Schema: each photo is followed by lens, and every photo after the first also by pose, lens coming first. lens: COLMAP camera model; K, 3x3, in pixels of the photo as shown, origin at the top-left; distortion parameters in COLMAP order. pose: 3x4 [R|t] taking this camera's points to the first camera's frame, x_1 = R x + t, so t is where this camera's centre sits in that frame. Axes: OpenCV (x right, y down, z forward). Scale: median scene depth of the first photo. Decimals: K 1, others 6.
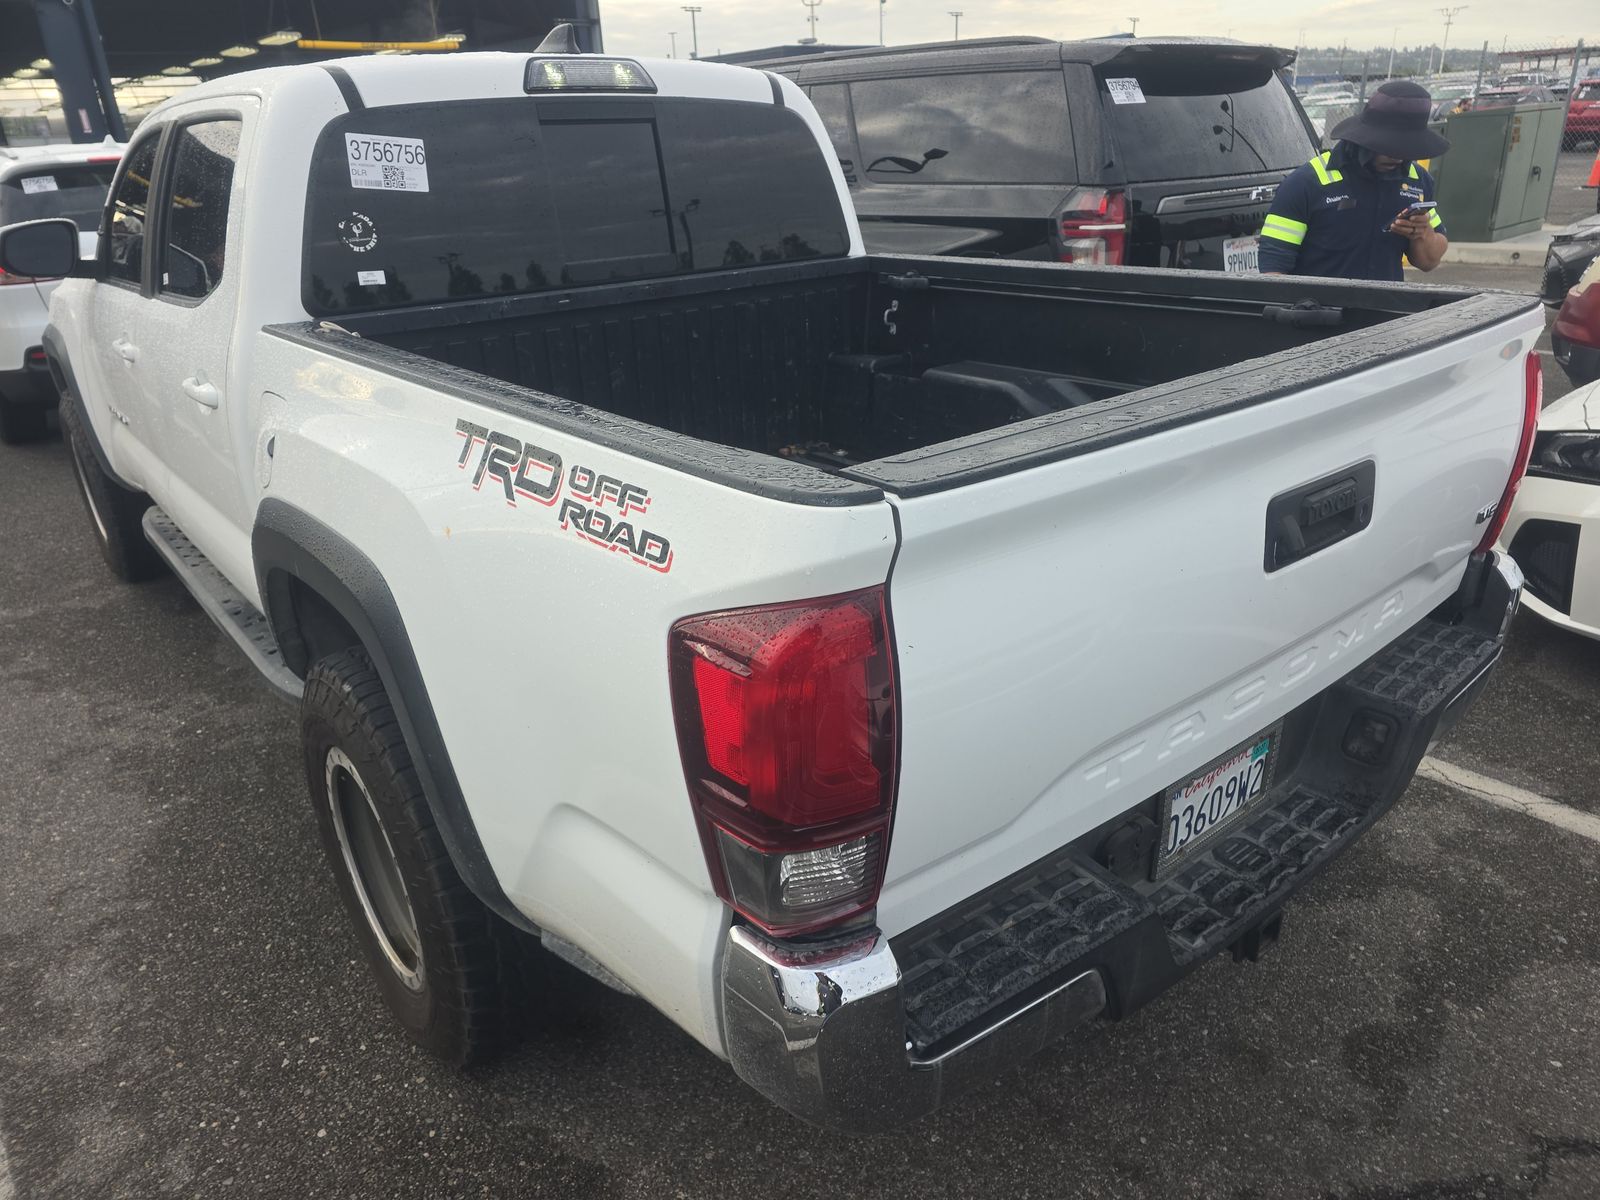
lens RADIAL K [[1087.1, 0, 795.4], [0, 1087.1, 601.8], [0, 0, 1]] dist [0.017921, 0.003433]
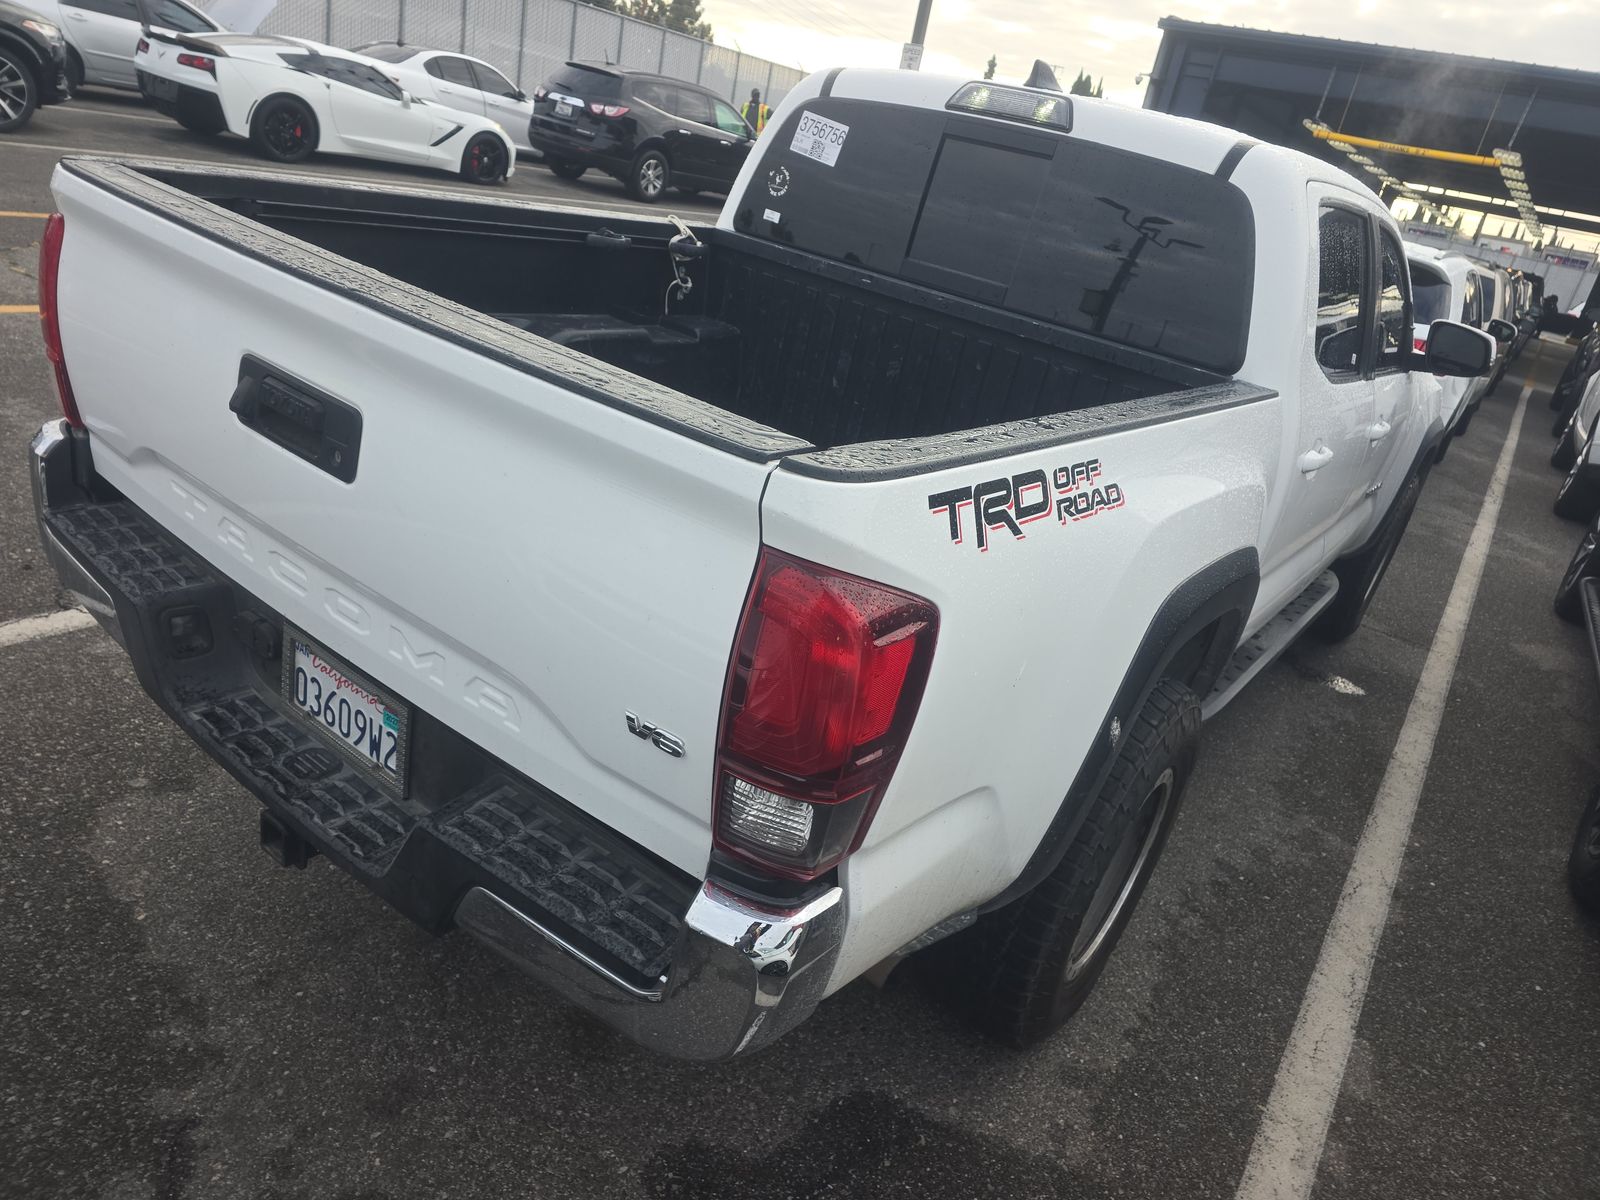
lens RADIAL K [[1087.1, 0, 795.4], [0, 1087.1, 601.8], [0, 0, 1]] dist [0.017921, 0.003433]
pose [[0.238192, 0.464399, -0.852994, 0.978302], [-0.562201, 0.782095, 0.268809, -0.304670], [0.791956, 0.415526, 0.447374, 0.630014]]
